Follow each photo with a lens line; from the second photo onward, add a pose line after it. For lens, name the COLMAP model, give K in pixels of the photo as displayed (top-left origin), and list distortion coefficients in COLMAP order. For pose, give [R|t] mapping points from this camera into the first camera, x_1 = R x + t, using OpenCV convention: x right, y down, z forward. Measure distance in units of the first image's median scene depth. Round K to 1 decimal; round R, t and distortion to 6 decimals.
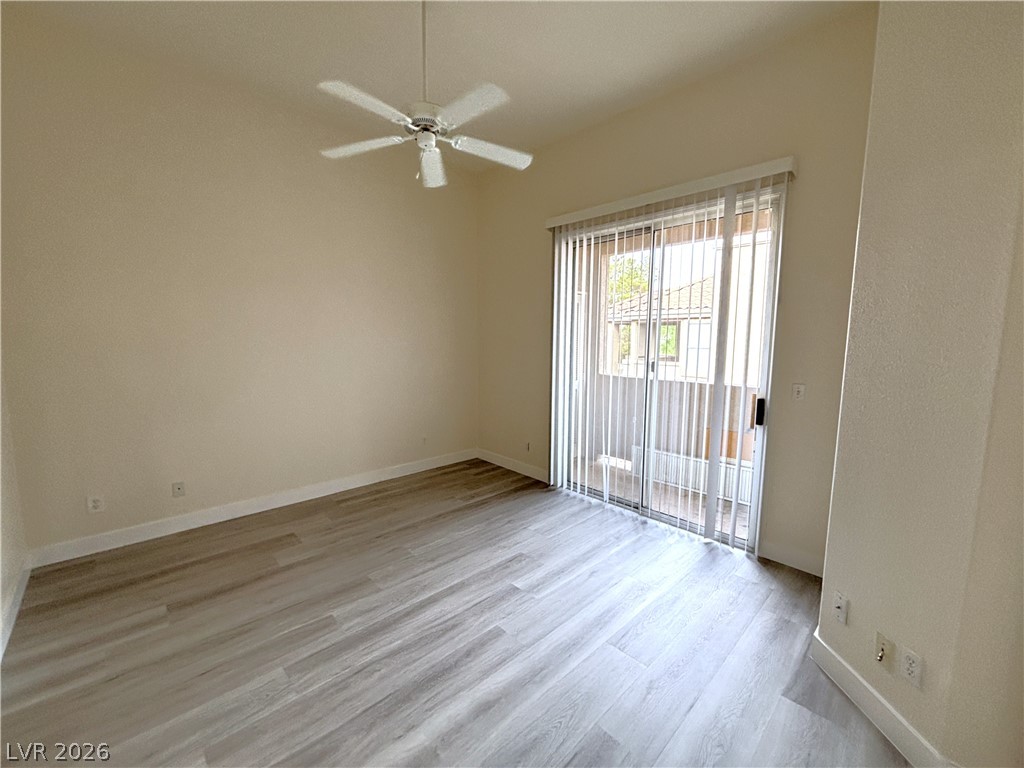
lens RADIAL K [[410.7, 0, 513.1], [0, 410.7, 385.5], [0, 0, 1]] dist [0.000573, 0.000710]
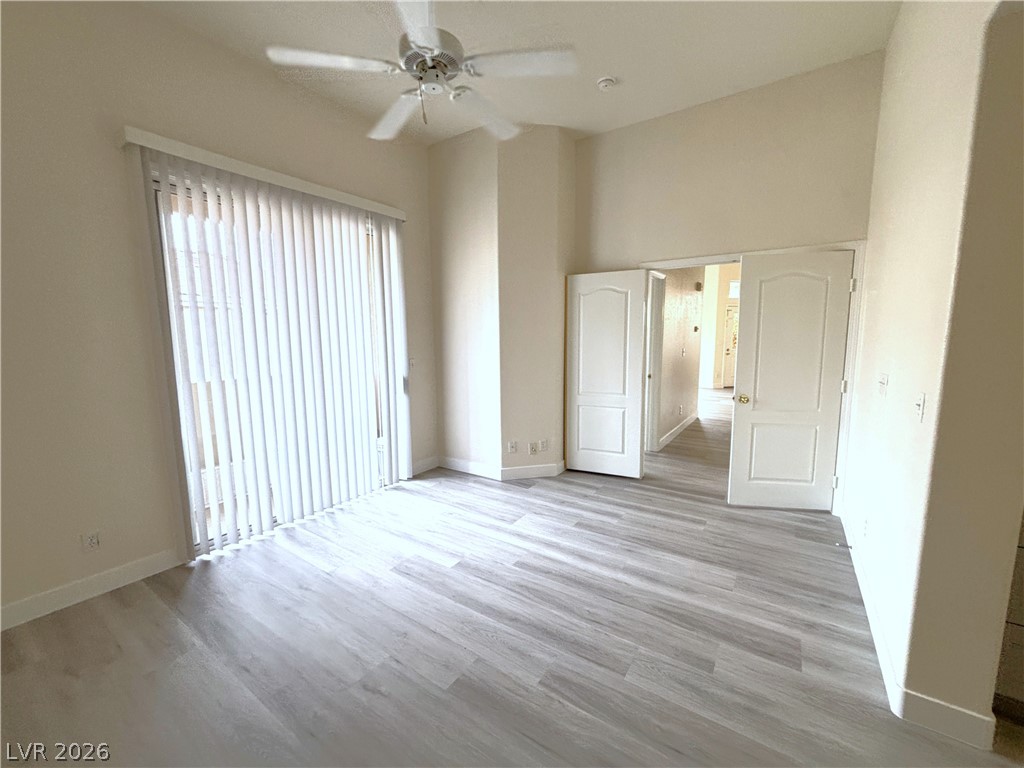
lens RADIAL K [[410.7, 0, 513.1], [0, 410.7, 385.5], [0, 0, 1]] dist [0.000573, 0.000710]
pose [[-0.202939, -0.134611, 0.969895, -1.168443], [0.114951, 0.980382, 0.160118, -0.139828], [-0.972421, 0.143985, -0.183484, 1.157113]]
